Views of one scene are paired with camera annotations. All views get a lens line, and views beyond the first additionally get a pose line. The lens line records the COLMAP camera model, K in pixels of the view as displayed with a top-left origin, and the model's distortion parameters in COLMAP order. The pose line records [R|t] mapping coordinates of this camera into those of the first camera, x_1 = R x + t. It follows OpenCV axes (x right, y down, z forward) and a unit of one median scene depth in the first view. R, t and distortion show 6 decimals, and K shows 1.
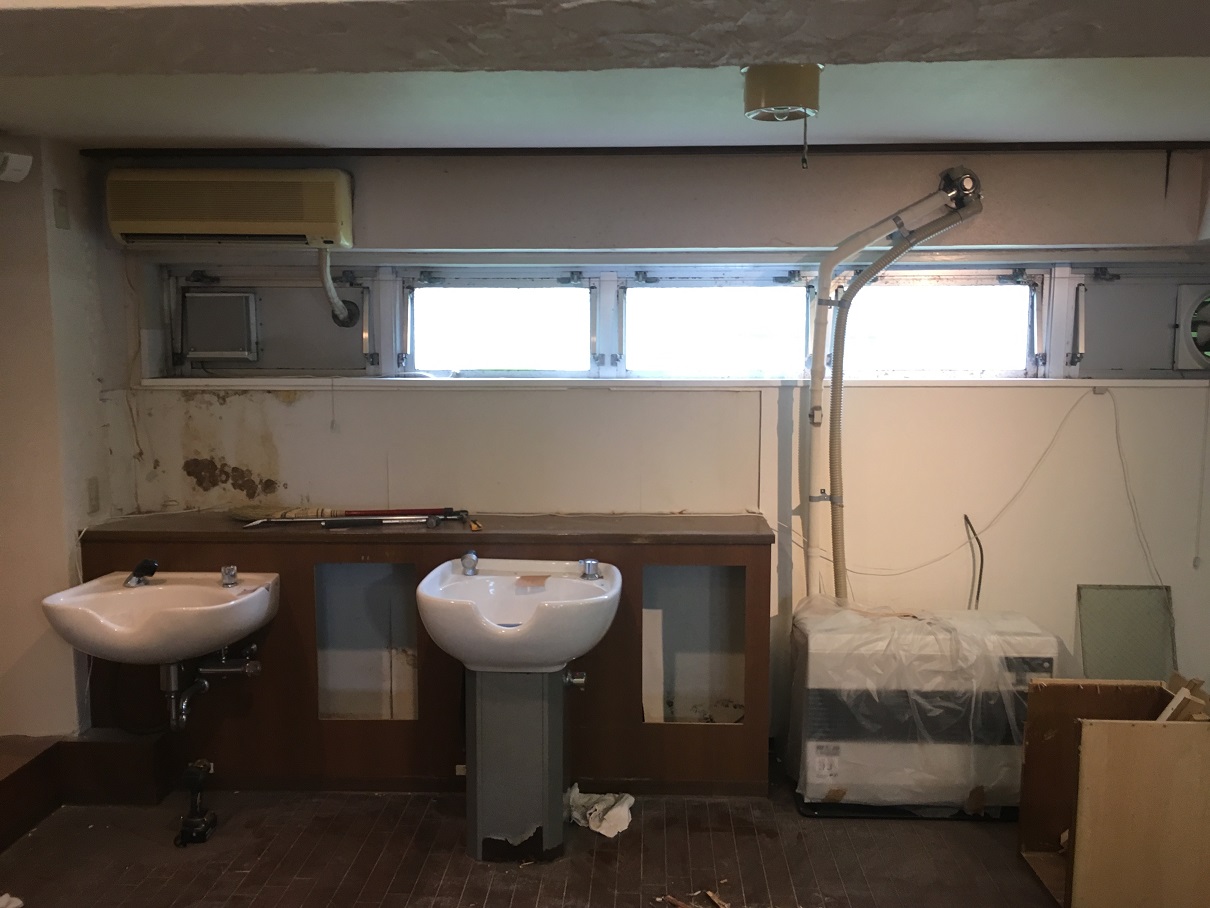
lens RADIAL K [[1016.8, 0, 607.3], [0, 1016.8, 455.1], [0, 0, 1]] dist [0.068497, -0.084935]
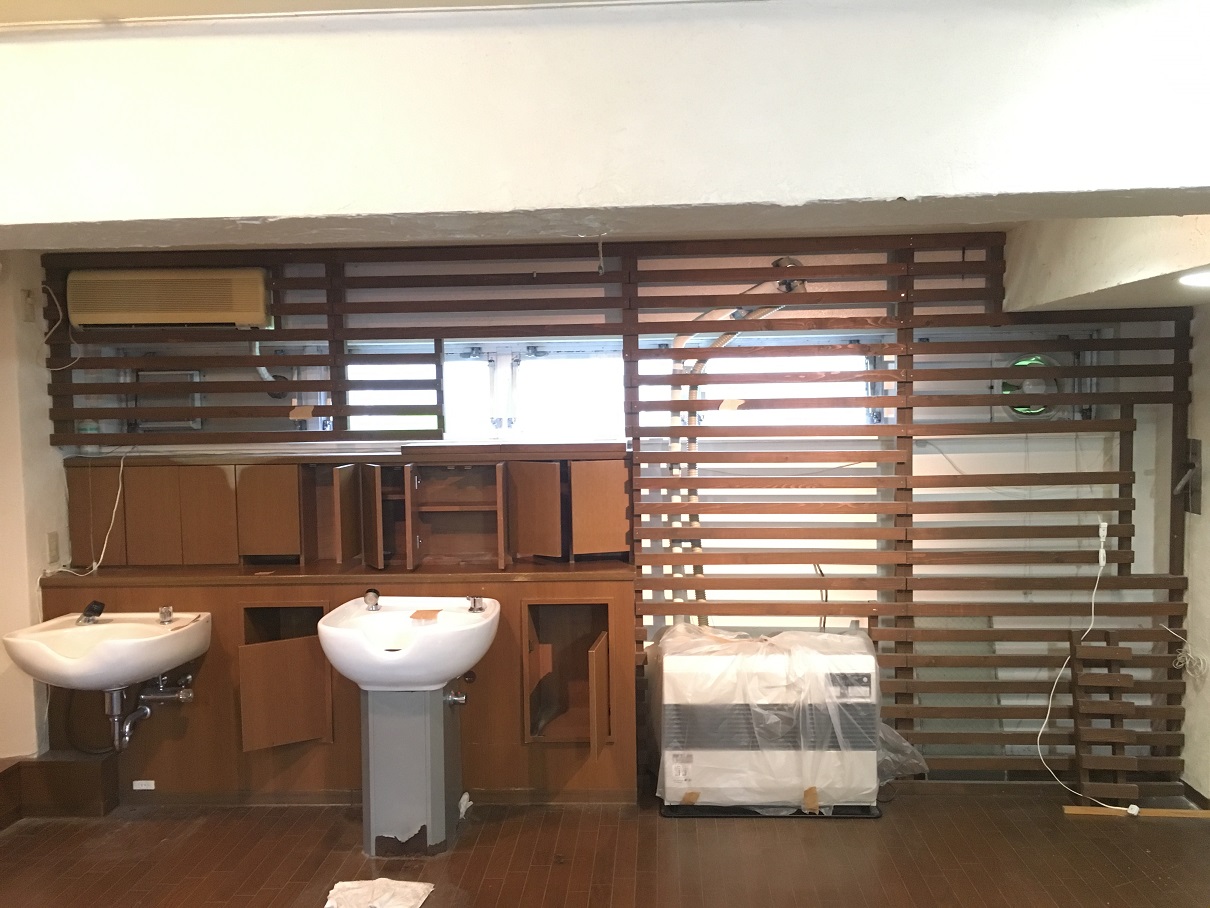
lens RADIAL K [[1016.8, 0, 605.0], [0, 1016.8, 457.8], [0, 0, 1]] dist [0.068497, -0.084935]
pose [[0.999817, -0.016556, -0.009609, 0.141660], [0.016056, 0.998621, -0.049984, 0.005990], [0.010424, 0.049821, 0.998704, -0.166192]]
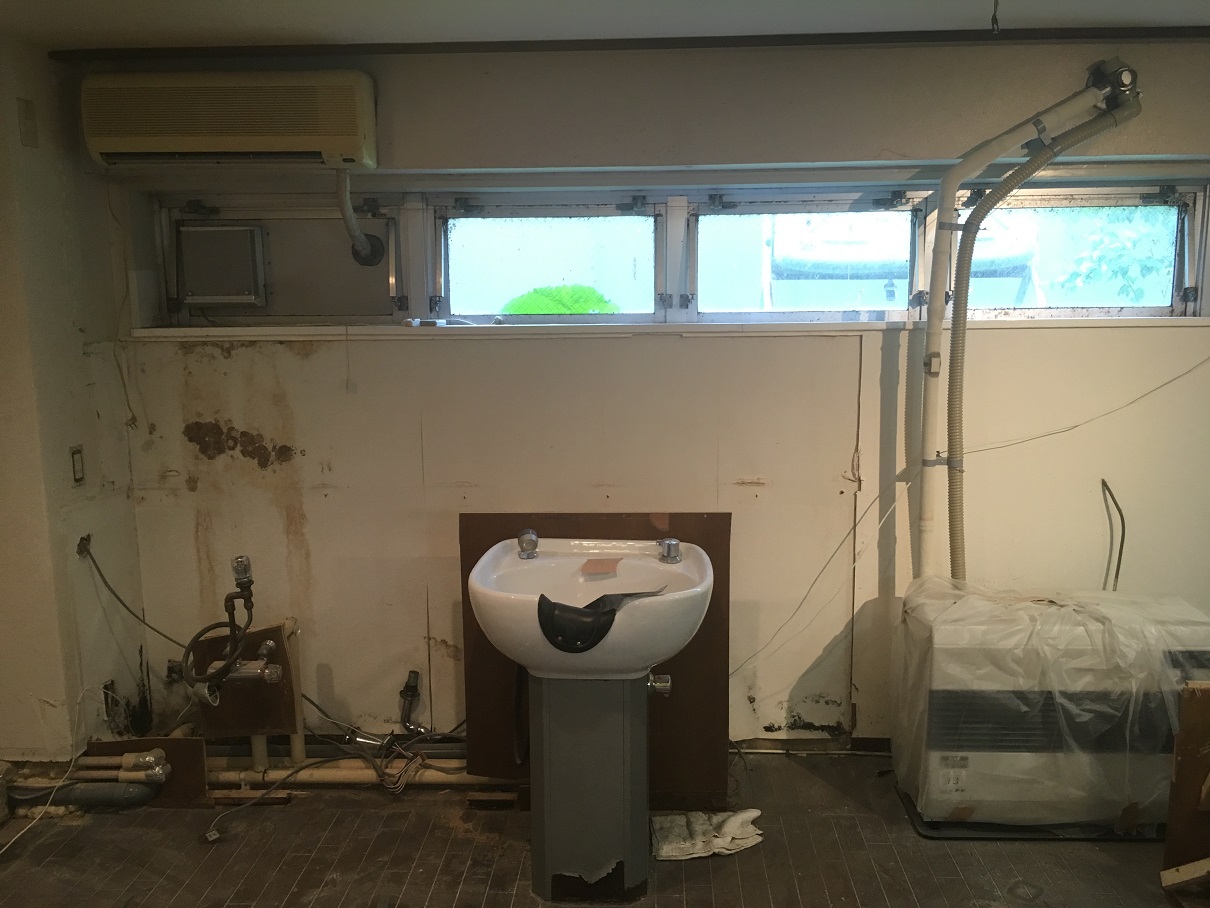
lens RADIAL K [[1016.8, 0, 603.8], [0, 1016.8, 454.5], [0, 0, 1]] dist [0.068497, -0.084935]
pose [[0.999933, -0.009532, -0.006551, -0.063420], [0.009825, 0.998887, 0.046129, -0.006016], [0.006104, -0.046190, 0.998914, 0.161889]]
